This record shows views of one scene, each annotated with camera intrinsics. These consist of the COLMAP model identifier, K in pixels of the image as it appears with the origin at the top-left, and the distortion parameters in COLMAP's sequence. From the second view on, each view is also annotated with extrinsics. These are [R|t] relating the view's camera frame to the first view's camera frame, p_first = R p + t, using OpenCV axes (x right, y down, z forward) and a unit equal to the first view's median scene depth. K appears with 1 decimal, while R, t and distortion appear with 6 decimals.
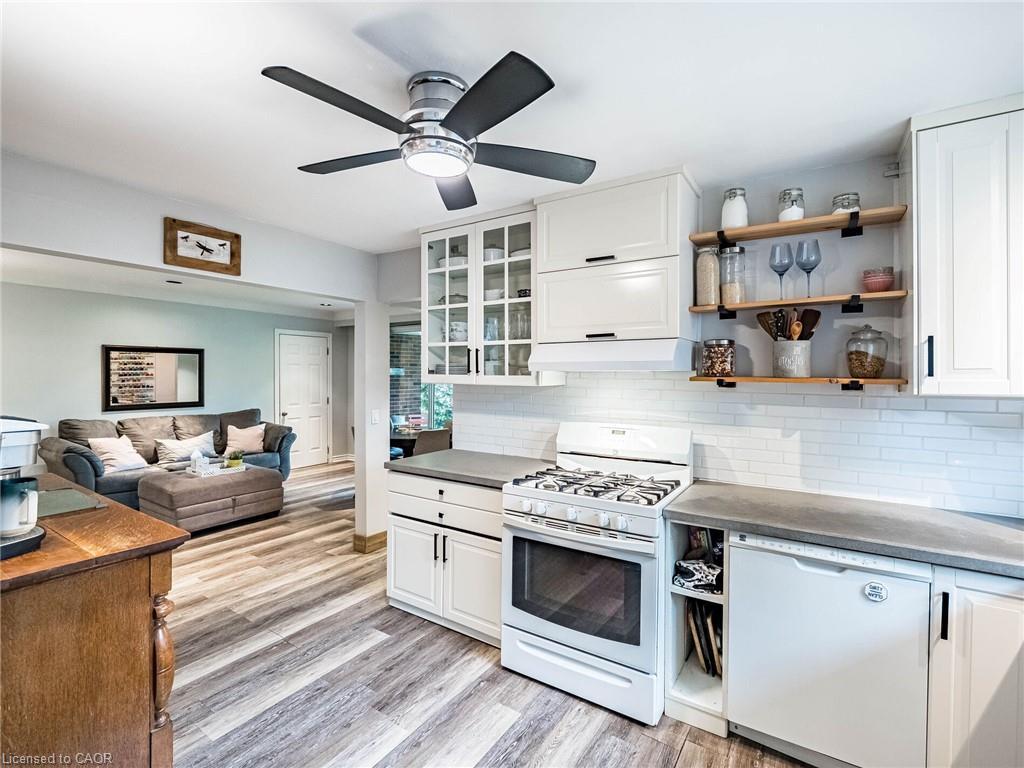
lens RADIAL K [[488.1, 0, 515.5], [0, 488.1, 383.0], [0, 0, 1]] dist [-0.009837, 0.000023]
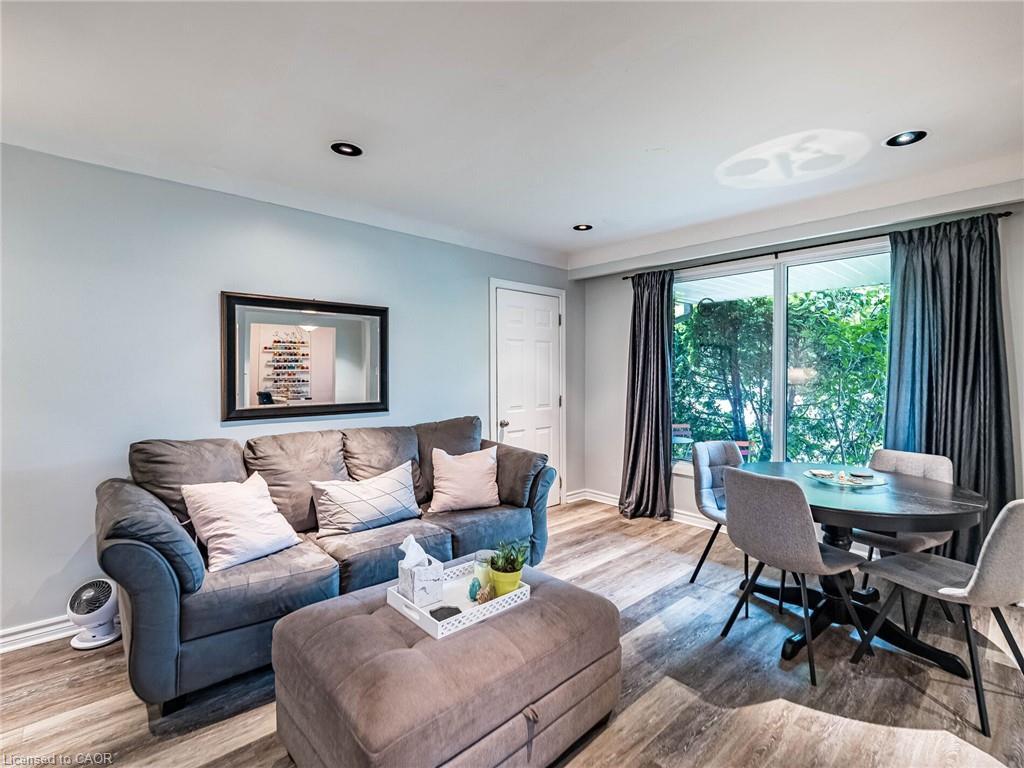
lens RADIAL K [[488.1, 0, 508.2], [0, 488.1, 380.5], [0, 0, 1]] dist [-0.009837, 0.000023]
pose [[0.968558, 0.000333, -0.248788, -0.383047], [-0.000358, 1.000000, -0.000058, 0.013818], [0.248788, 0.000145, 0.968558, 0.512716]]
